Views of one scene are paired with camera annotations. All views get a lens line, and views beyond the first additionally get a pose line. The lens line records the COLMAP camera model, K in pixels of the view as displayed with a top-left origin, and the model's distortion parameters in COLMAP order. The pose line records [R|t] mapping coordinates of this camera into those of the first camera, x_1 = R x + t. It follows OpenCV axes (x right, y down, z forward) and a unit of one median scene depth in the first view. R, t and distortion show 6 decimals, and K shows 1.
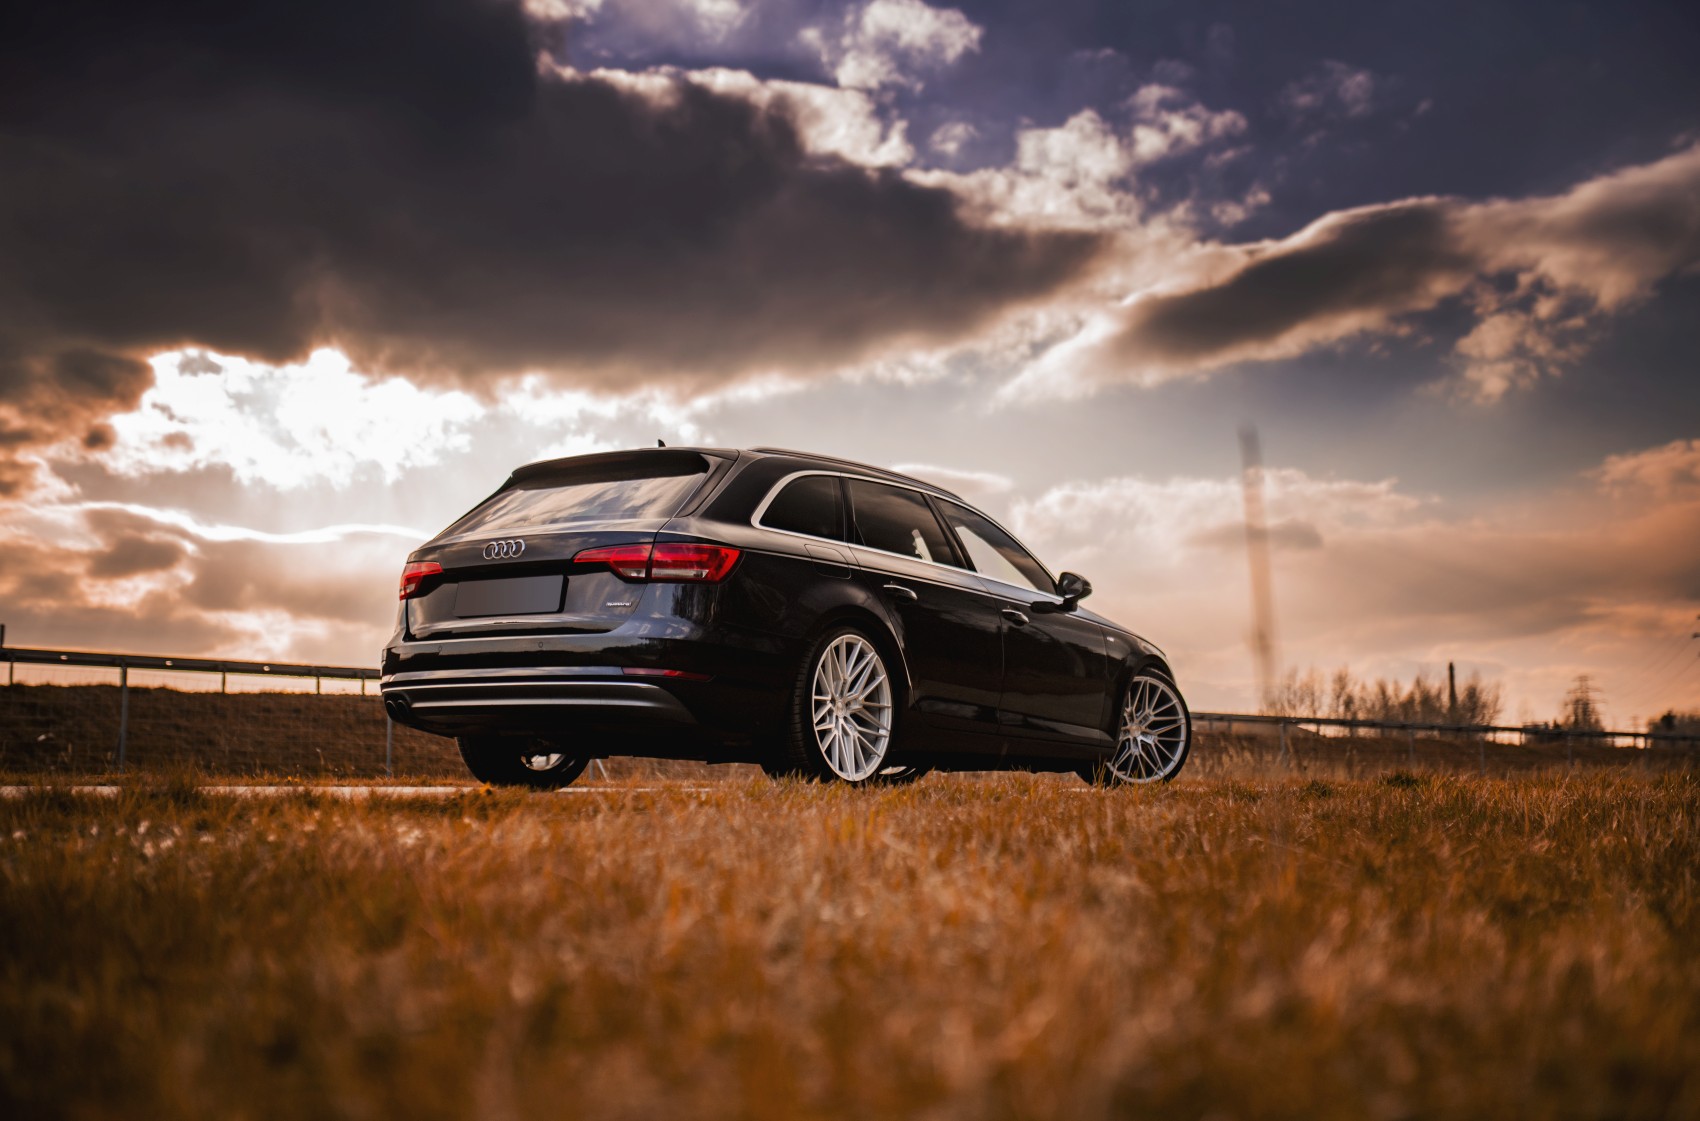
lens RADIAL K [[1710.7, 0, 846.2], [0, 1710.7, 550.8], [0, 0, 1]] dist [-0.054452, 0.000000]
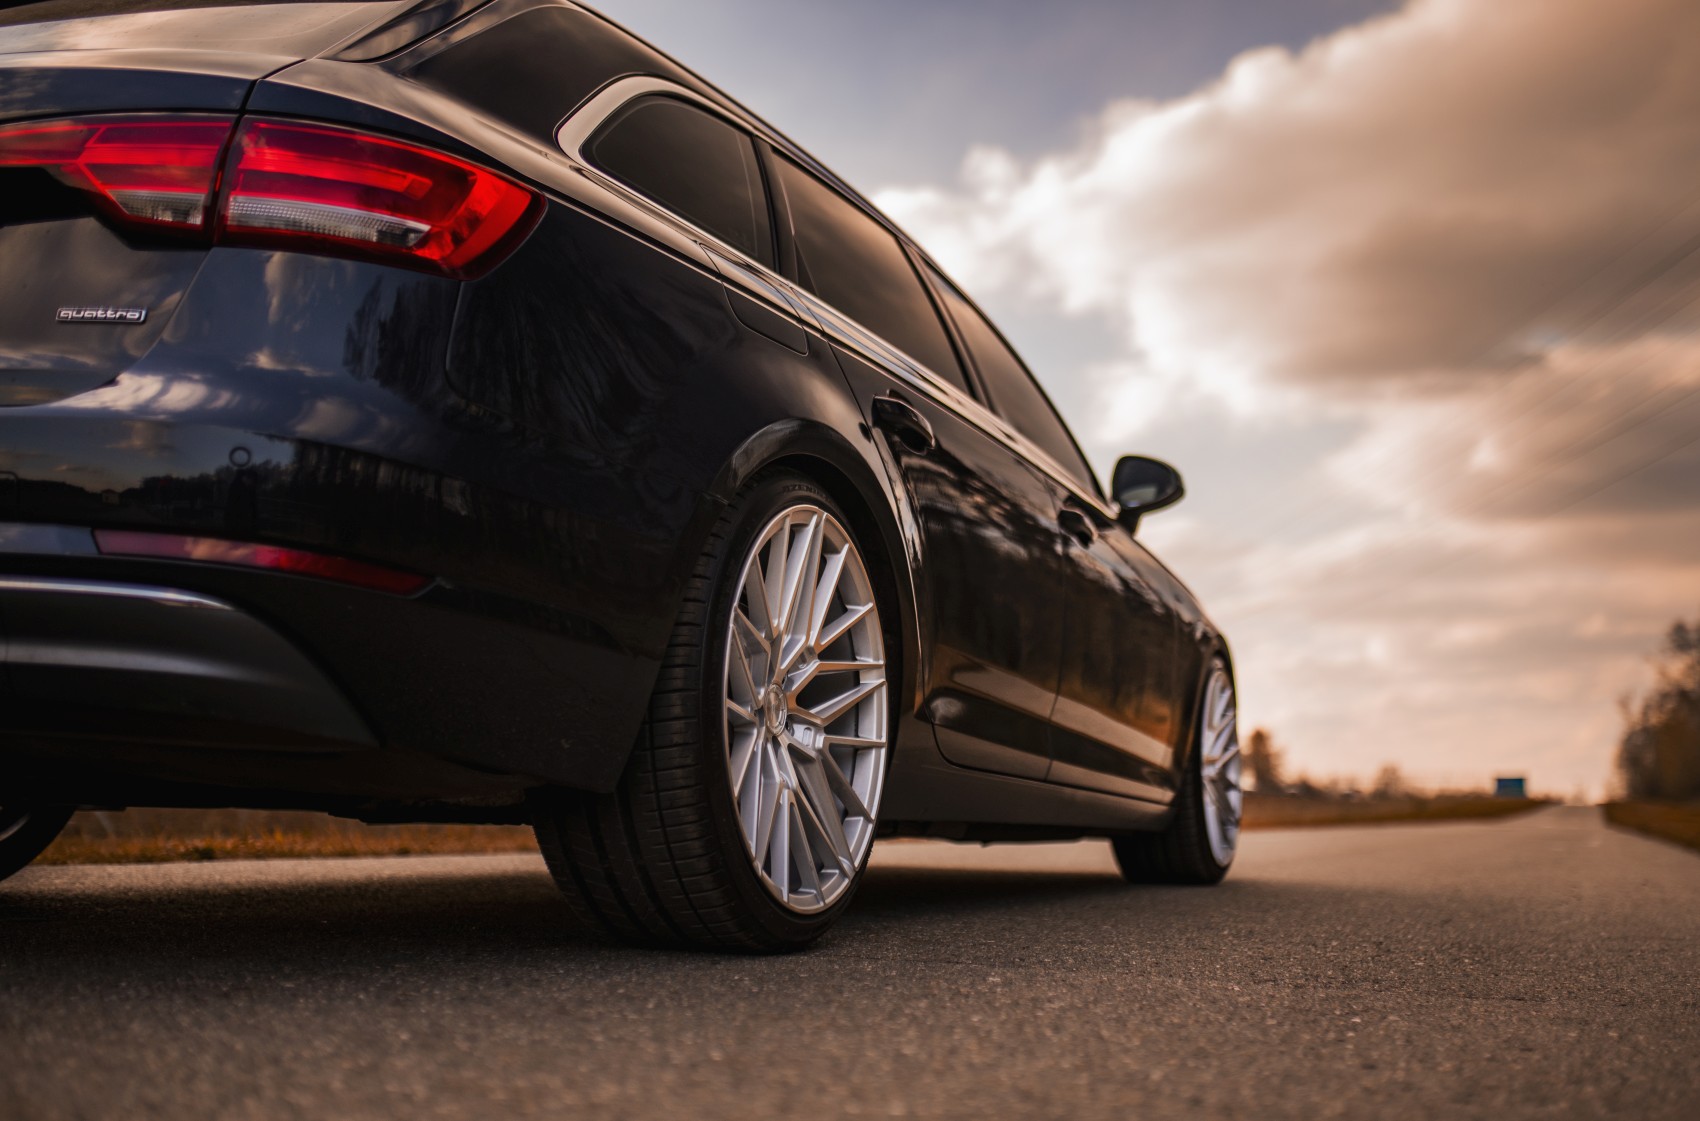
lens RADIAL K [[1710.7, 0, 880.7], [0, 1710.7, 594.2], [0, 0, 1]] dist [-0.054452, 0.000000]
pose [[0.974560, 0.047917, 0.218945, -0.045851], [-0.051948, 0.998569, 0.012689, 0.047334], [-0.218024, -0.023740, 0.975655, 0.485824]]
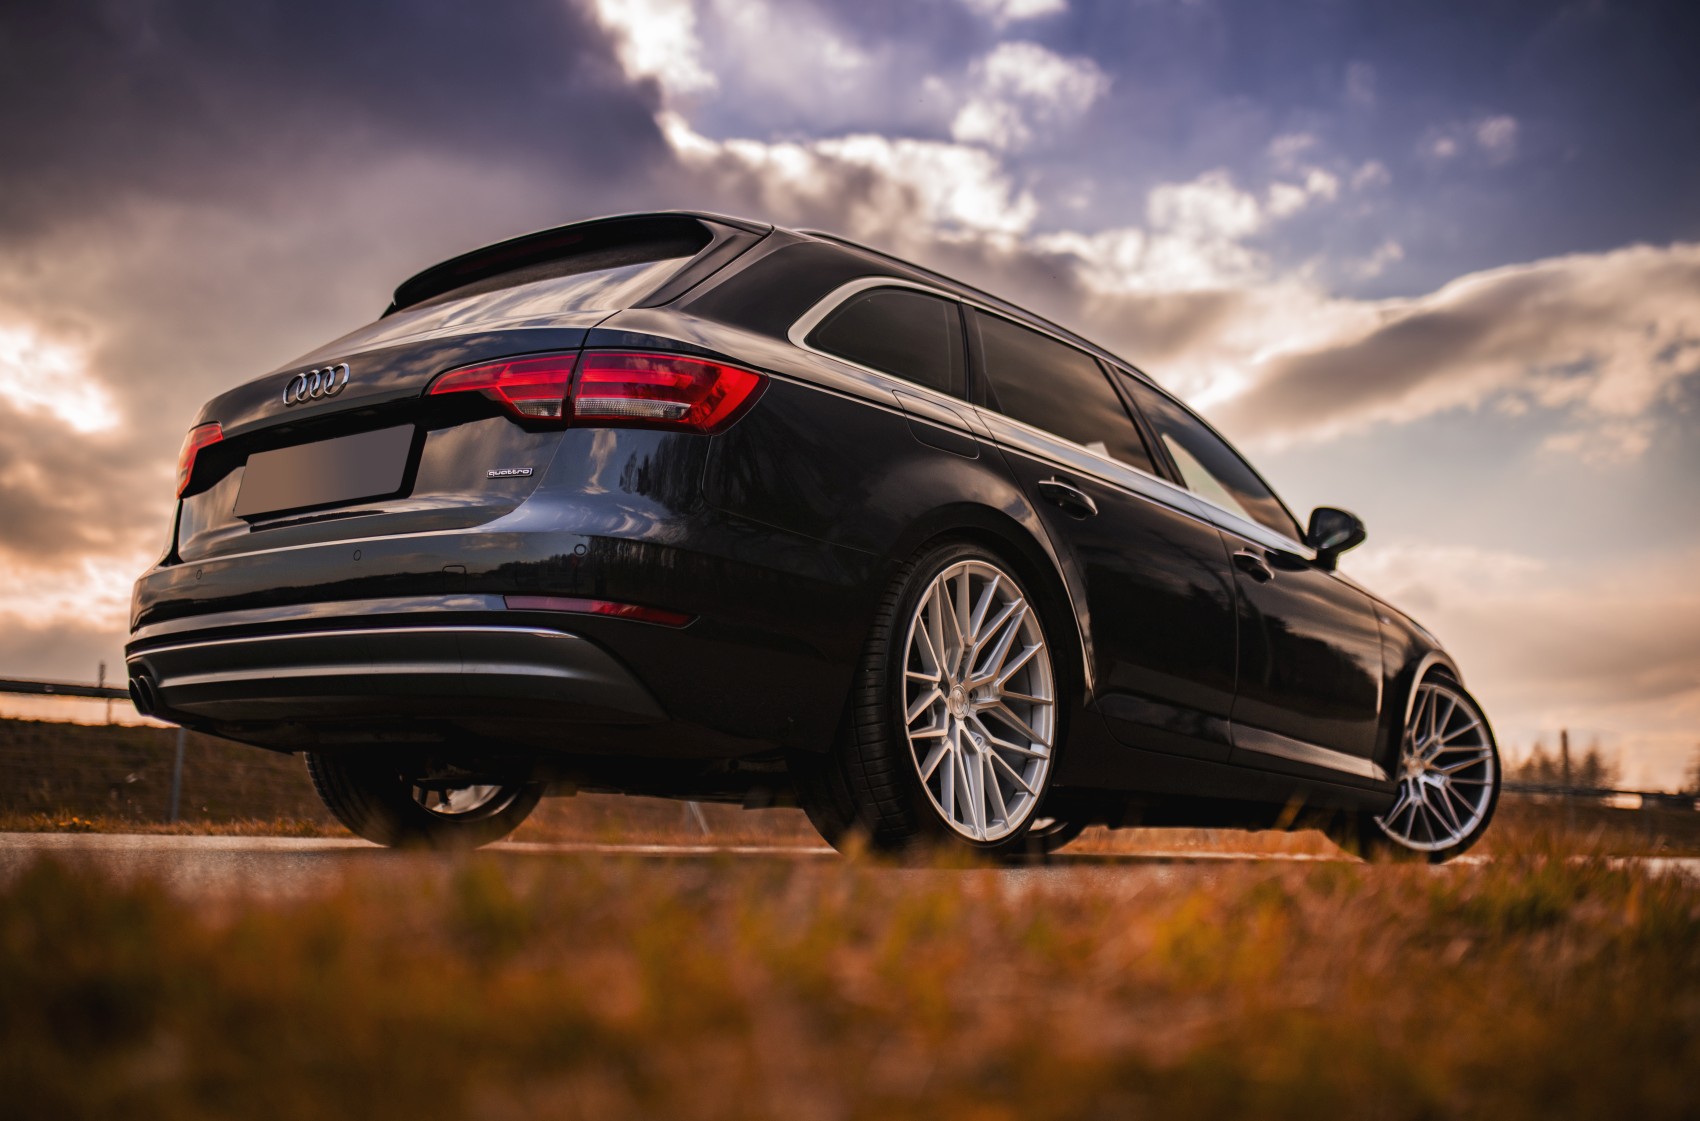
lens RADIAL K [[1579.8, 0, 854.6], [0, 1579.8, 559.6], [0, 0, 1]] dist [-0.068675, 0.000000]
pose [[0.997119, 0.003490, -0.075768, 0.000988], [-0.006575, 0.999158, -0.040503, 0.051908], [0.075563, 0.040885, 0.996303, 0.387552]]
